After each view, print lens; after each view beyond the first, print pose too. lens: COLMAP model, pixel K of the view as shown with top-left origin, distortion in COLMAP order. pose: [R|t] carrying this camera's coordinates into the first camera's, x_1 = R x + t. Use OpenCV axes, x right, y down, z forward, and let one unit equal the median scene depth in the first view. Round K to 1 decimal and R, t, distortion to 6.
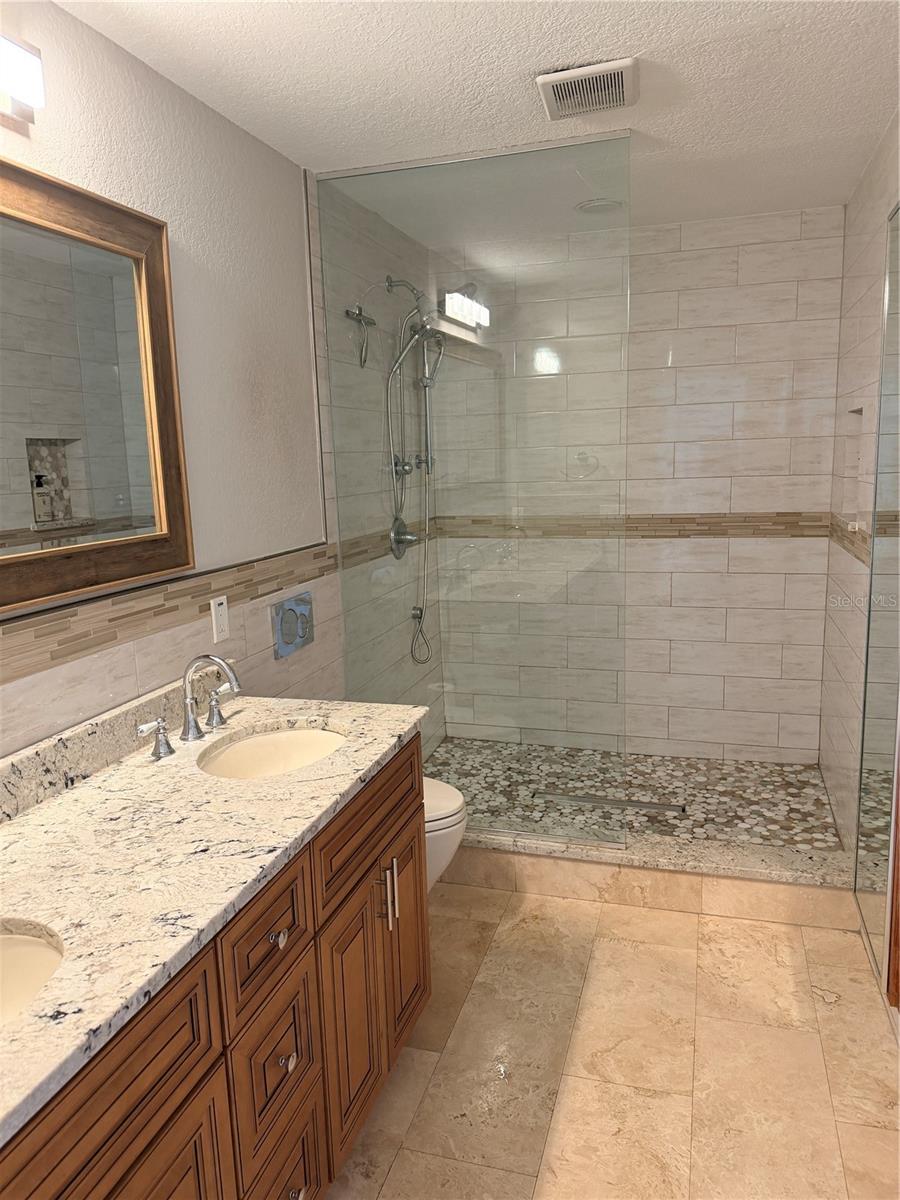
lens RADIAL K [[837.3, 0, 450.0], [0, 837.3, 600.0], [0, 0, 1]] dist [0.013176, -0.001069]
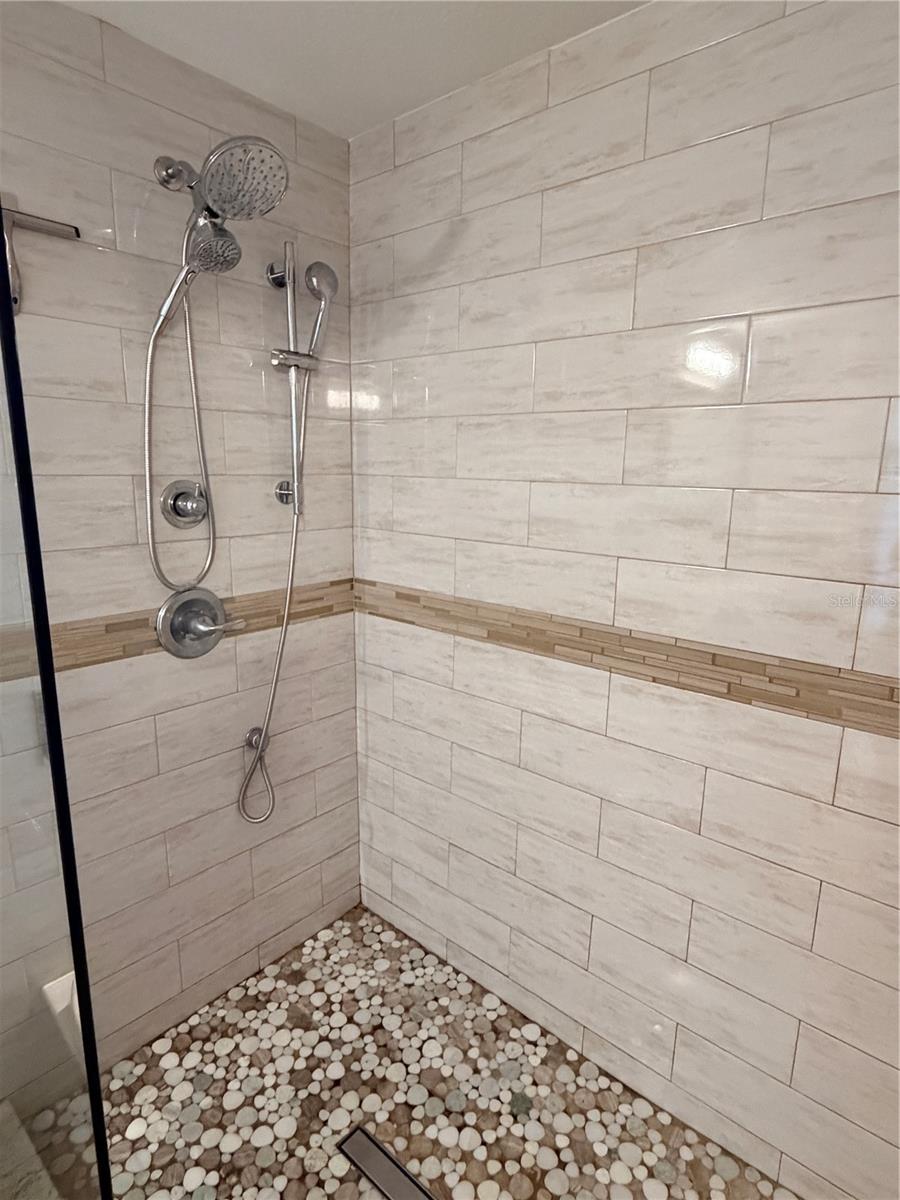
lens RADIAL K [[682.3, 0, 450.0], [0, 682.3, 600.0], [0, 0, 1]] dist [-0.002203, -0.001678]
pose [[0.918538, 0.127944, -0.374057, 0.261591], [-0.118652, 0.991781, 0.047868, -0.124914], [0.377107, 0.000414, 0.926169, 0.591707]]
